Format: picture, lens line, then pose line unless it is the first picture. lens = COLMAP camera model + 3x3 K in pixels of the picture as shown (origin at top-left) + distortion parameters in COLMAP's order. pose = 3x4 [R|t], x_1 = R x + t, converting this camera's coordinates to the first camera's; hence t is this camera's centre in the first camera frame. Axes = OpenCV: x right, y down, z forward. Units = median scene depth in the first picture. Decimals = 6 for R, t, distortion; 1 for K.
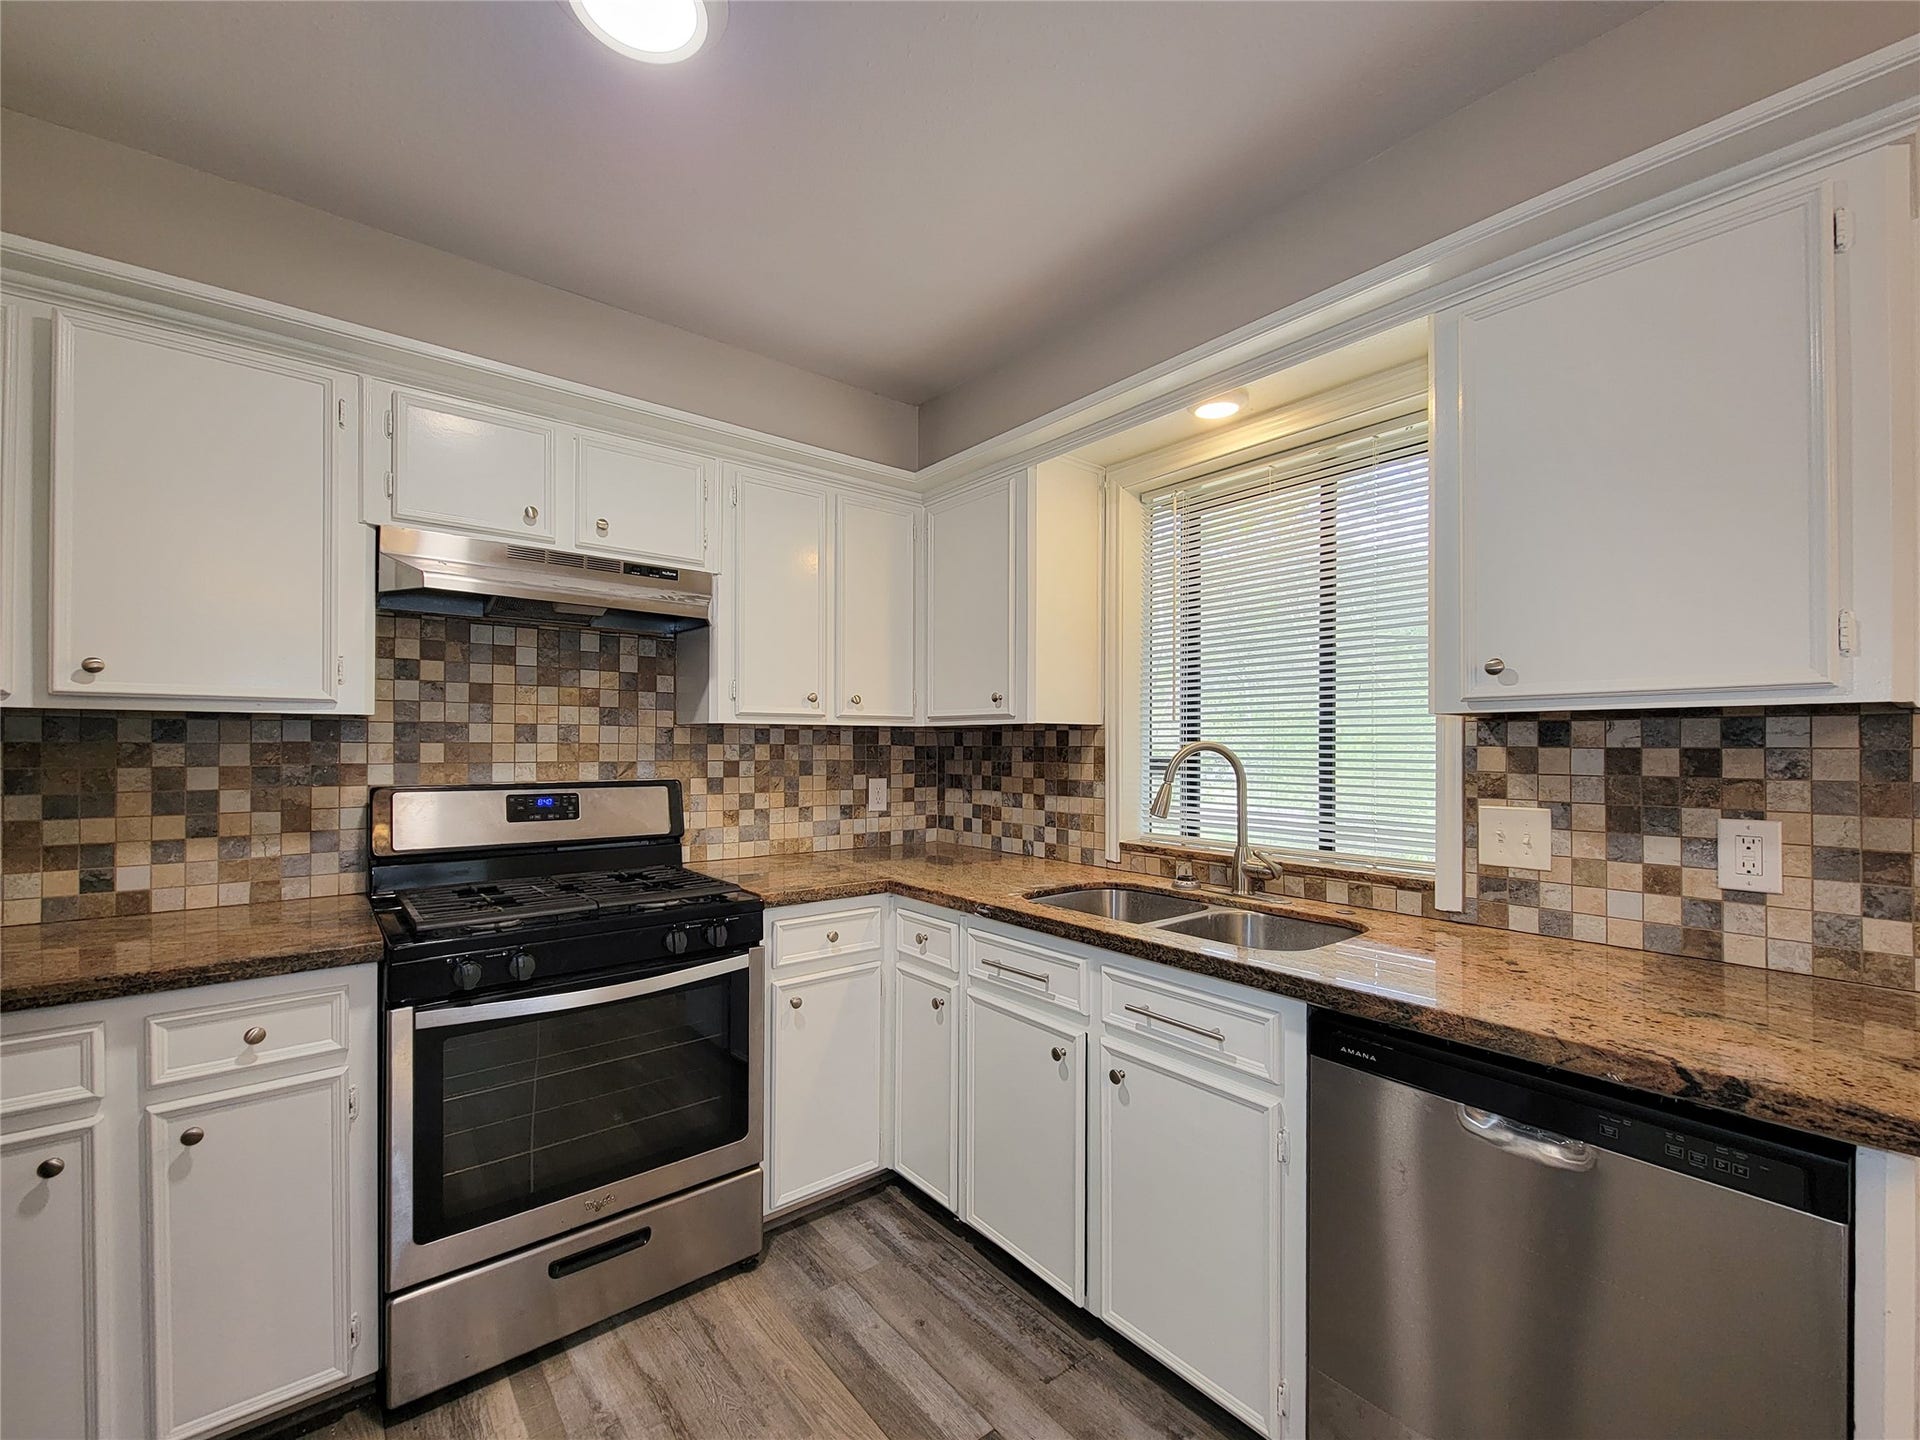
lens RADIAL K [[786.4, 0, 950.6], [0, 786.4, 743.6], [0, 0, 1]] dist [0.001897, -0.000253]
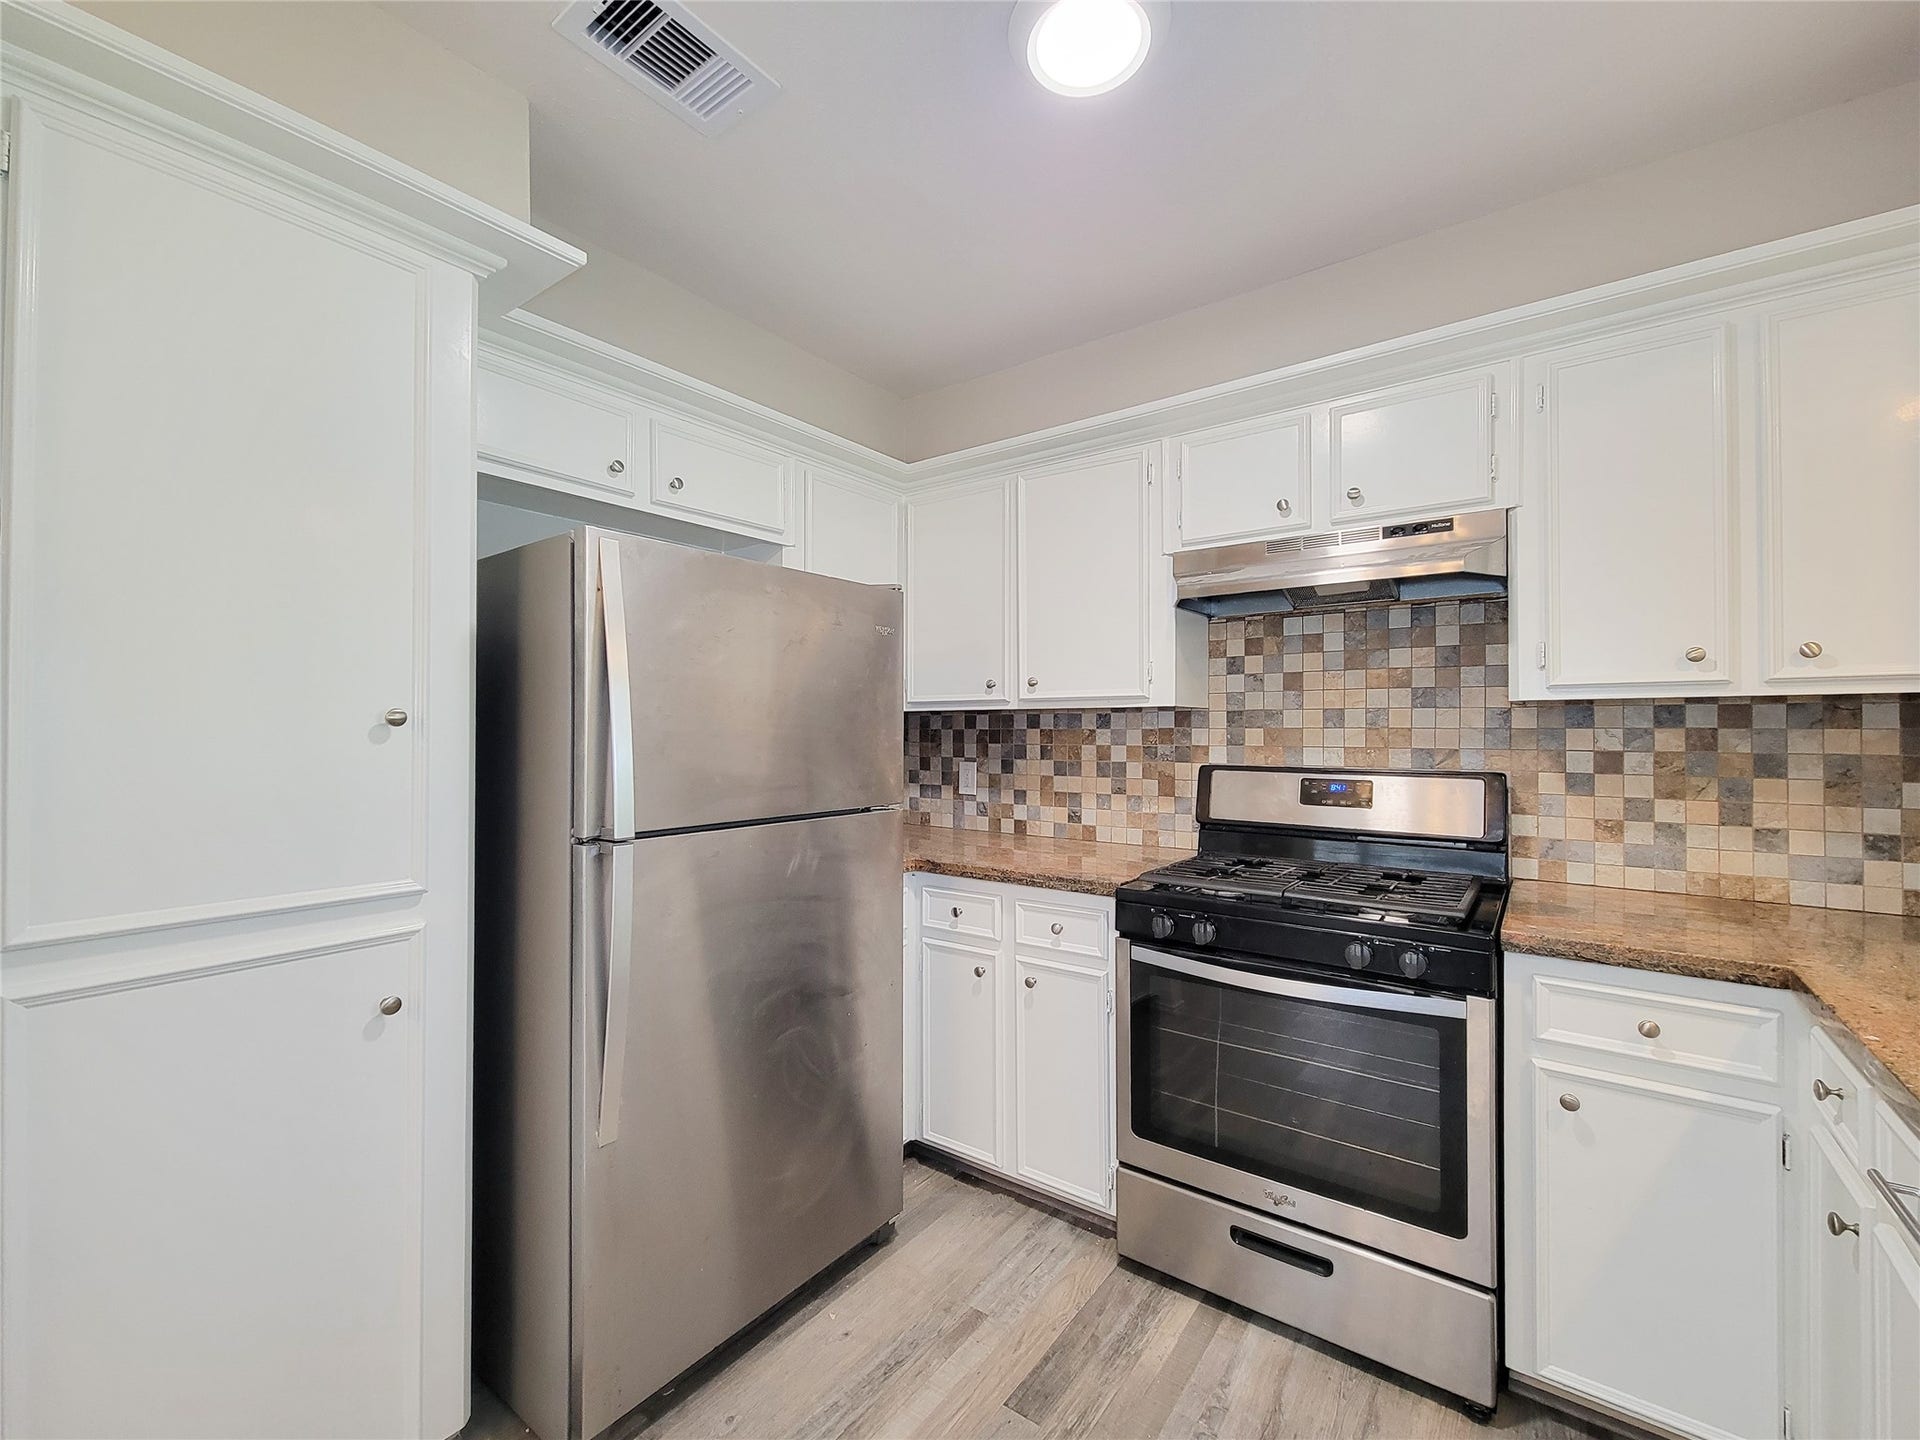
lens RADIAL K [[778.9, 0, 957.4], [0, 778.9, 723.7], [0, 0, 1]] dist [0.006176, -0.004325]
pose [[0.269329, -0.009654, -0.963000, 0.299532], [0.004397, 0.999952, -0.008795, 0.000510], [0.963038, -0.001866, 0.269358, 0.276878]]
